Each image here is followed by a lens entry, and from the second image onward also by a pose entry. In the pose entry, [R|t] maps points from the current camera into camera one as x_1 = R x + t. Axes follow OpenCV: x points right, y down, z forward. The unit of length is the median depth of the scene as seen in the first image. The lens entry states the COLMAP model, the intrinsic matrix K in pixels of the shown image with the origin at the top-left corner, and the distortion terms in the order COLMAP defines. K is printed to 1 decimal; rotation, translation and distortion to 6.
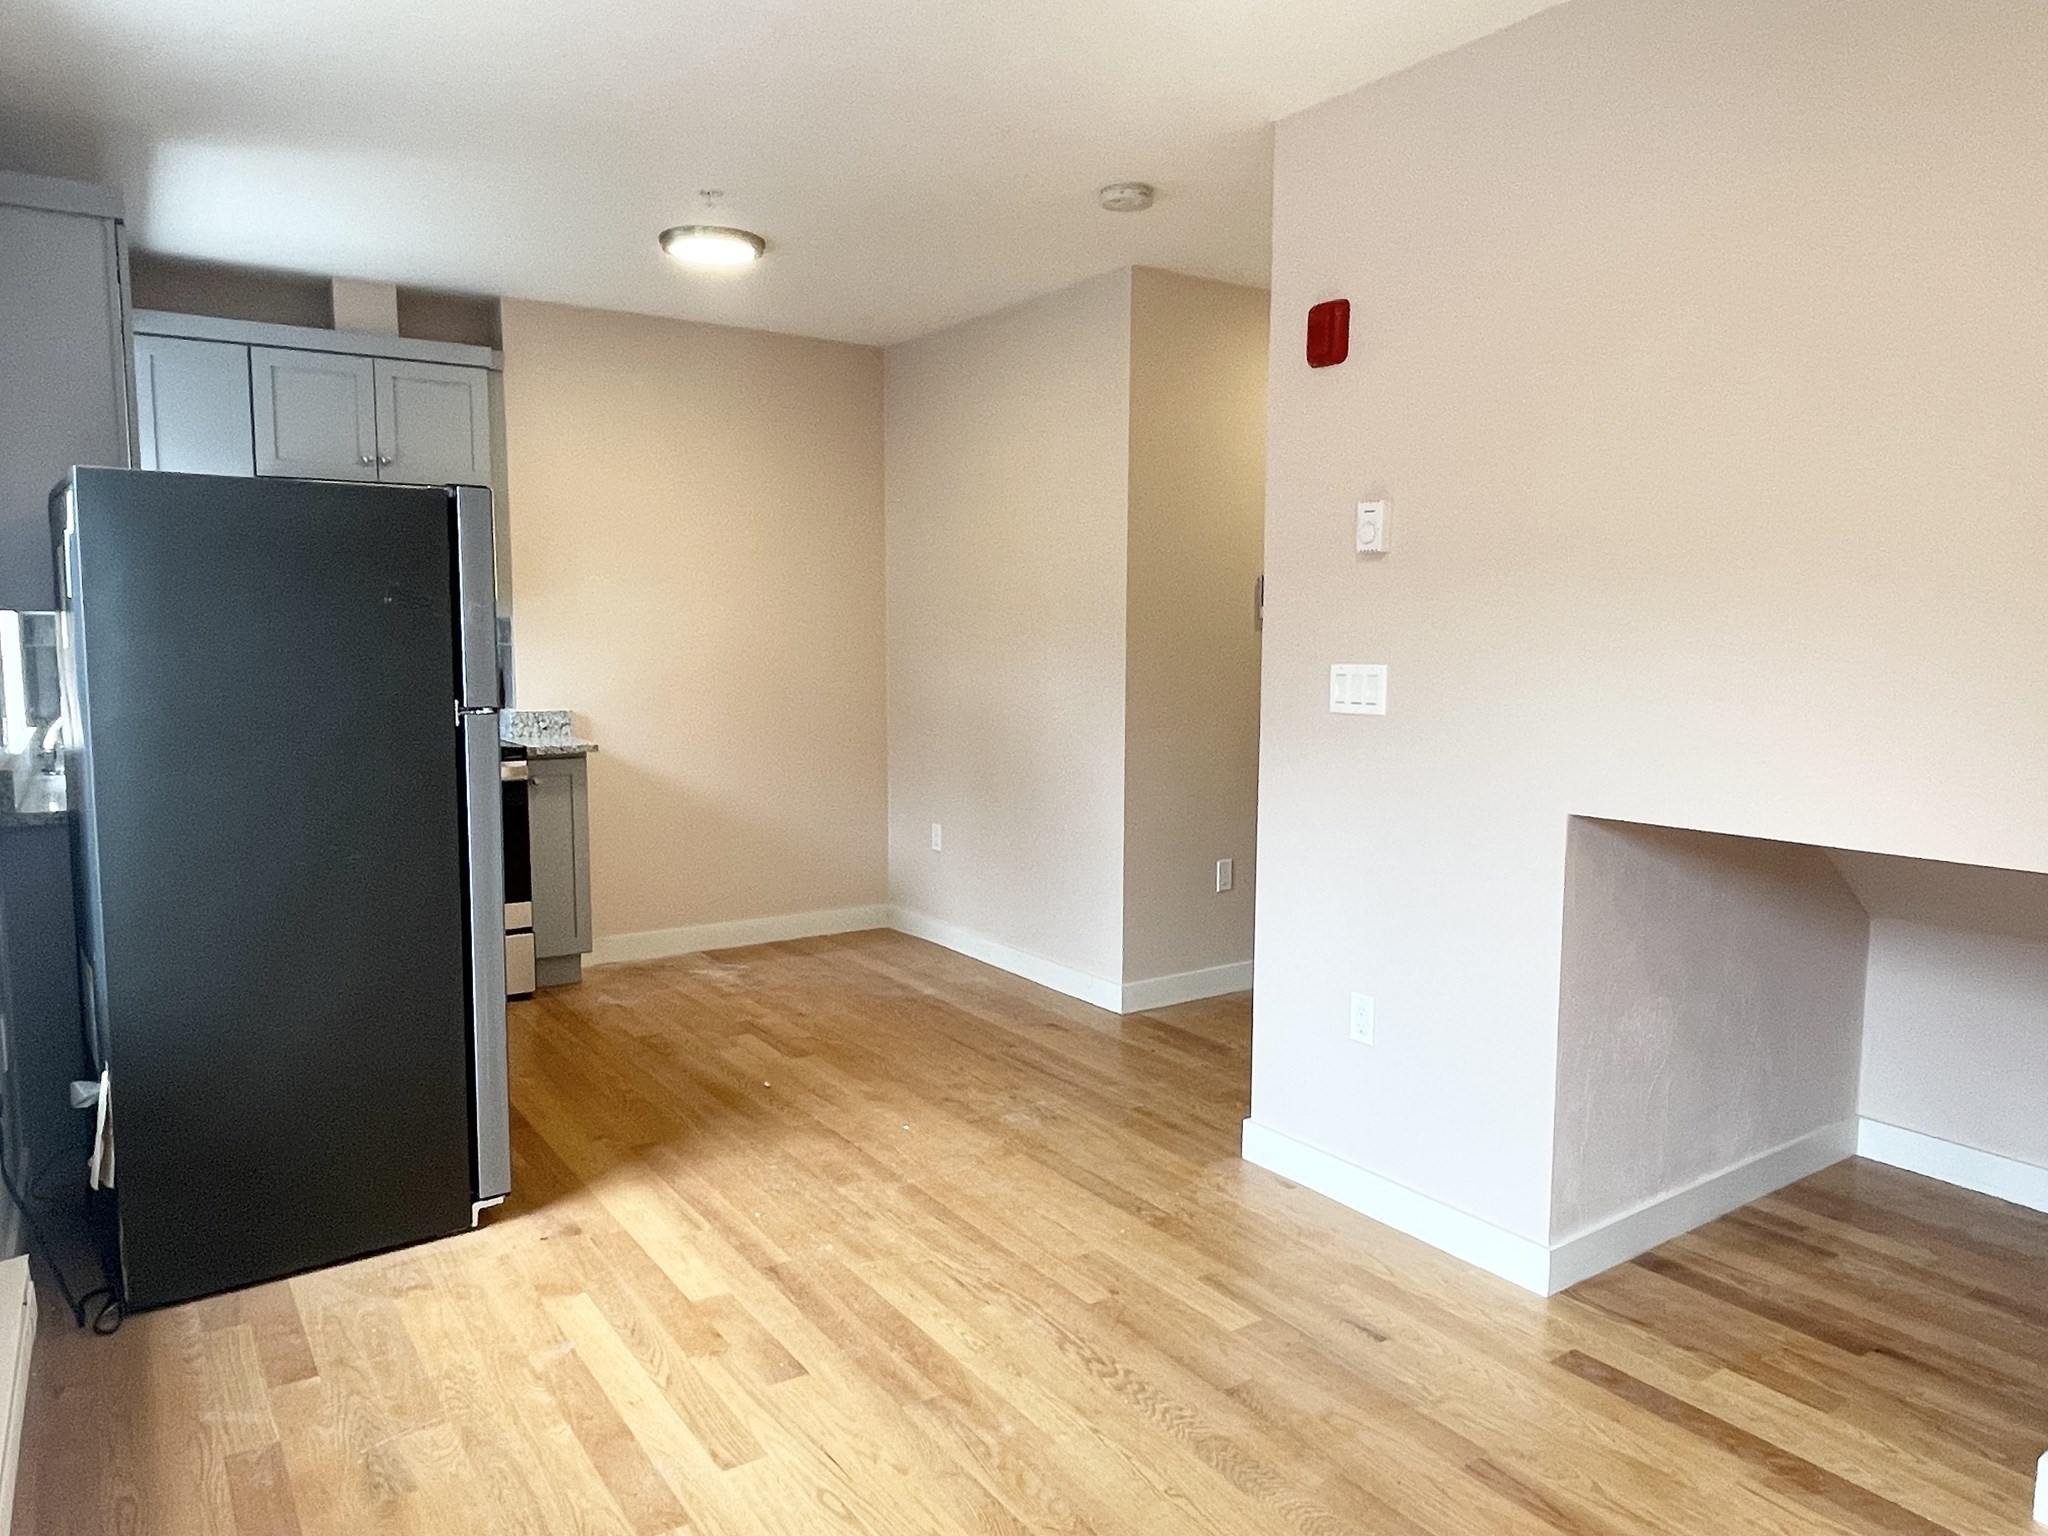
lens RADIAL K [[1374.2, 0, 1021.7], [0, 1374.2, 765.4], [0, 0, 1]] dist [0.022922, -0.038118]
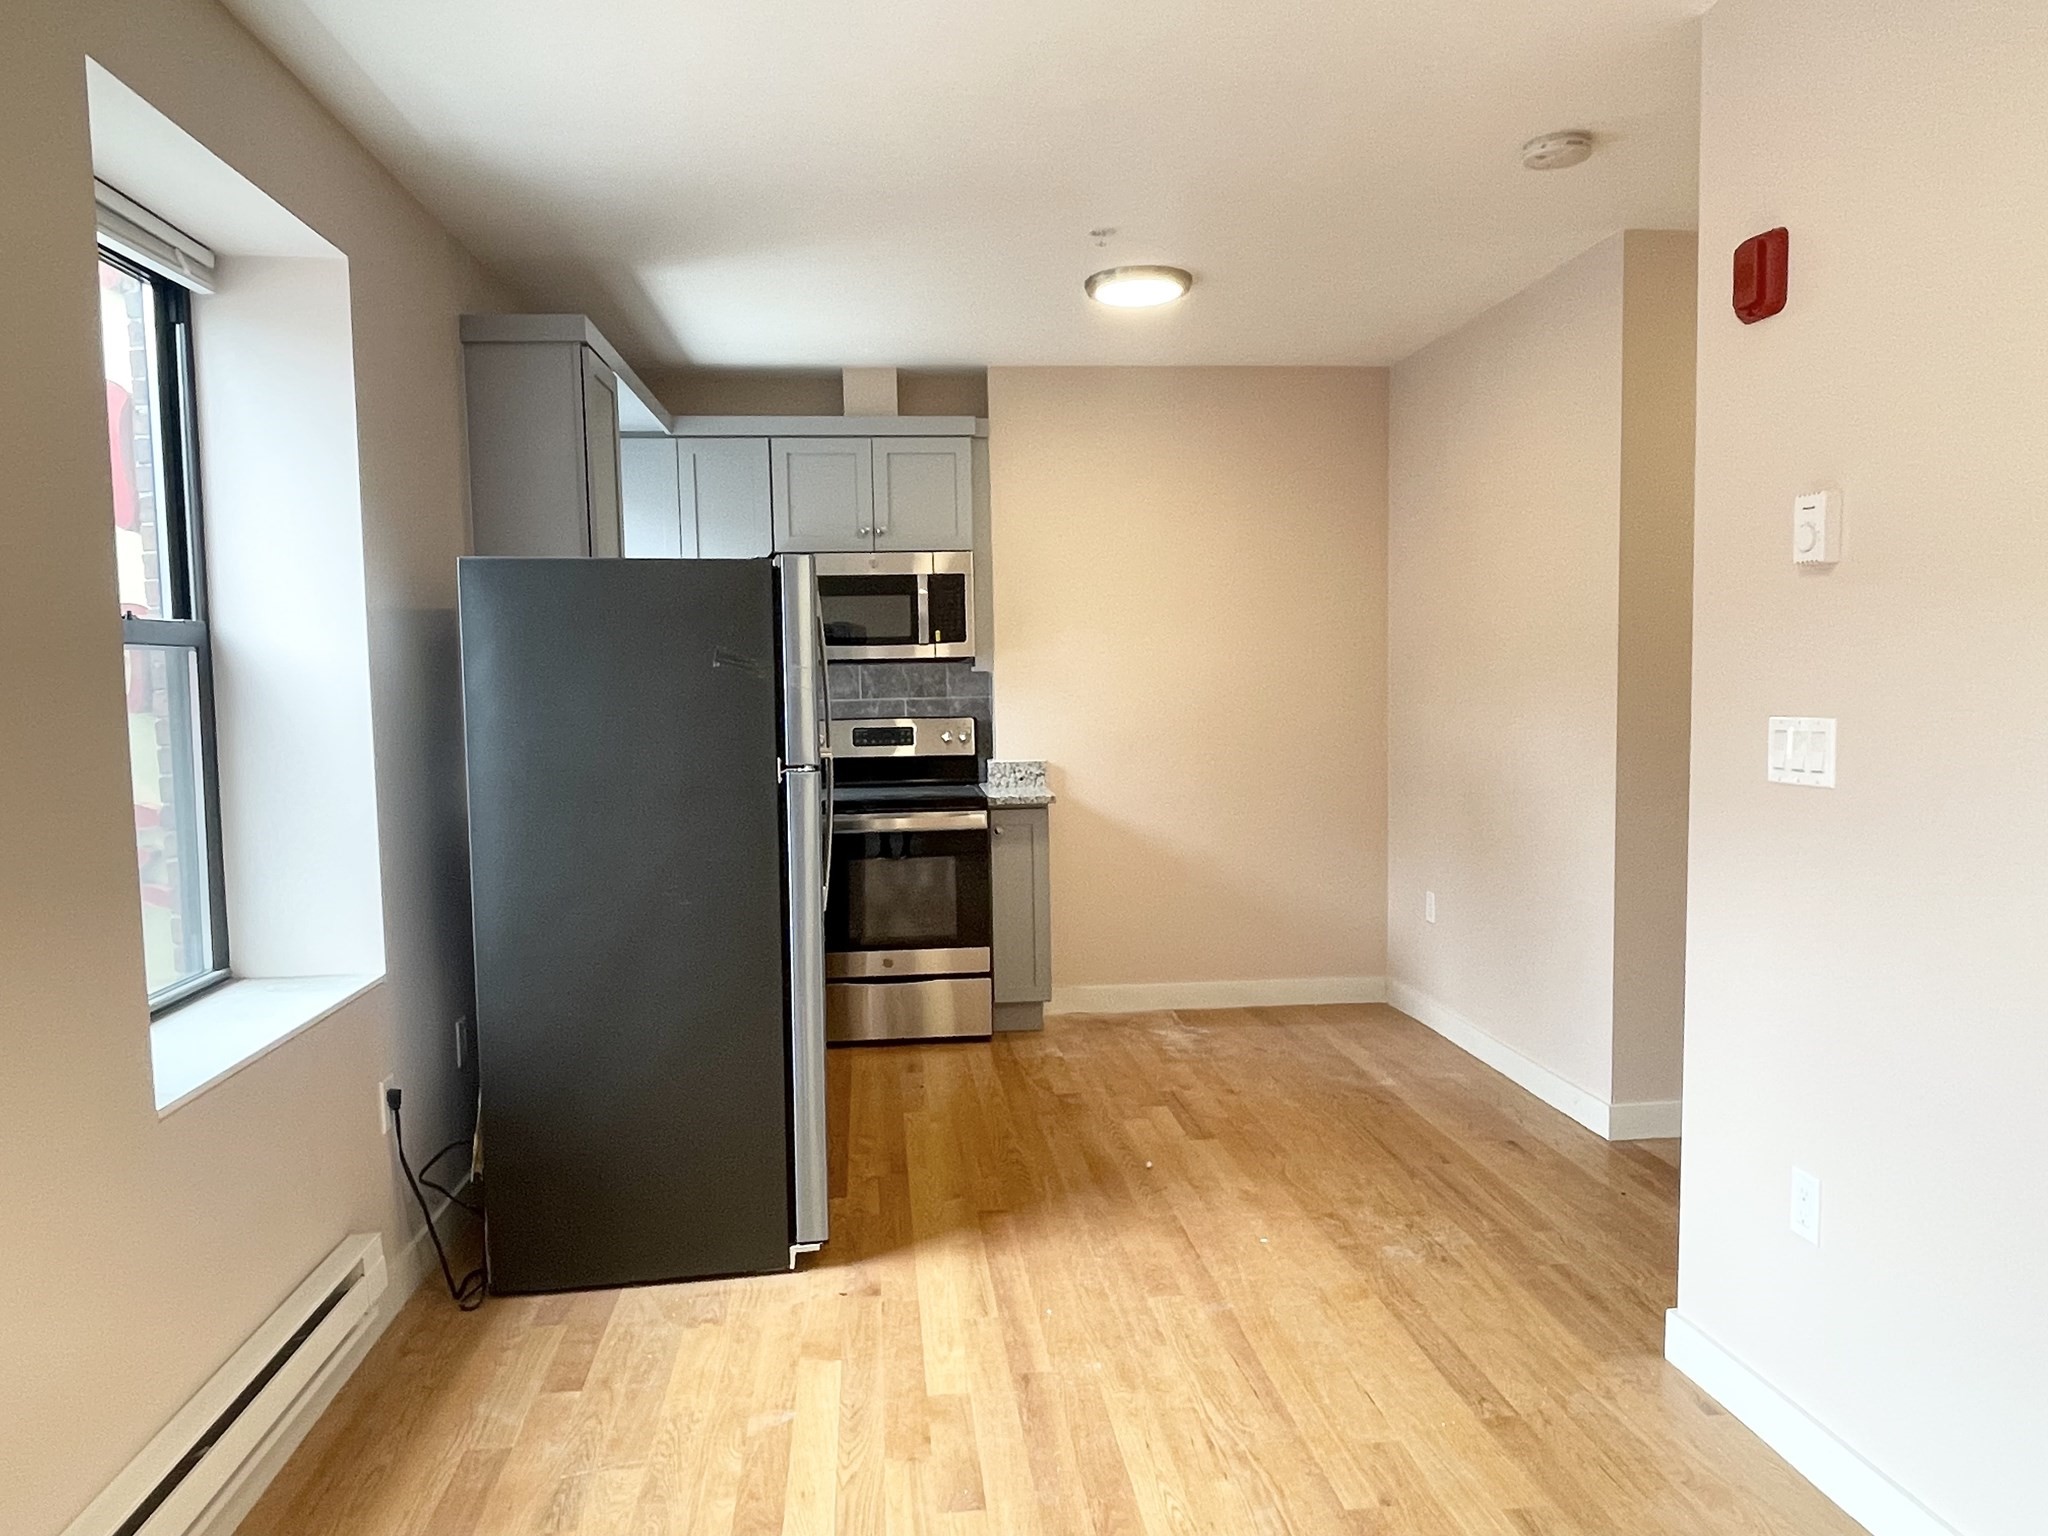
lens RADIAL K [[1374.2, 0, 1015.6], [0, 1374.2, 769.0], [0, 0, 1]] dist [0.022922, -0.038118]
pose [[0.879209, 0.011956, -0.476287, 0.189593], [-0.025078, 0.999461, -0.021204, -0.016705], [0.475777, 0.030587, 0.879034, 0.132322]]
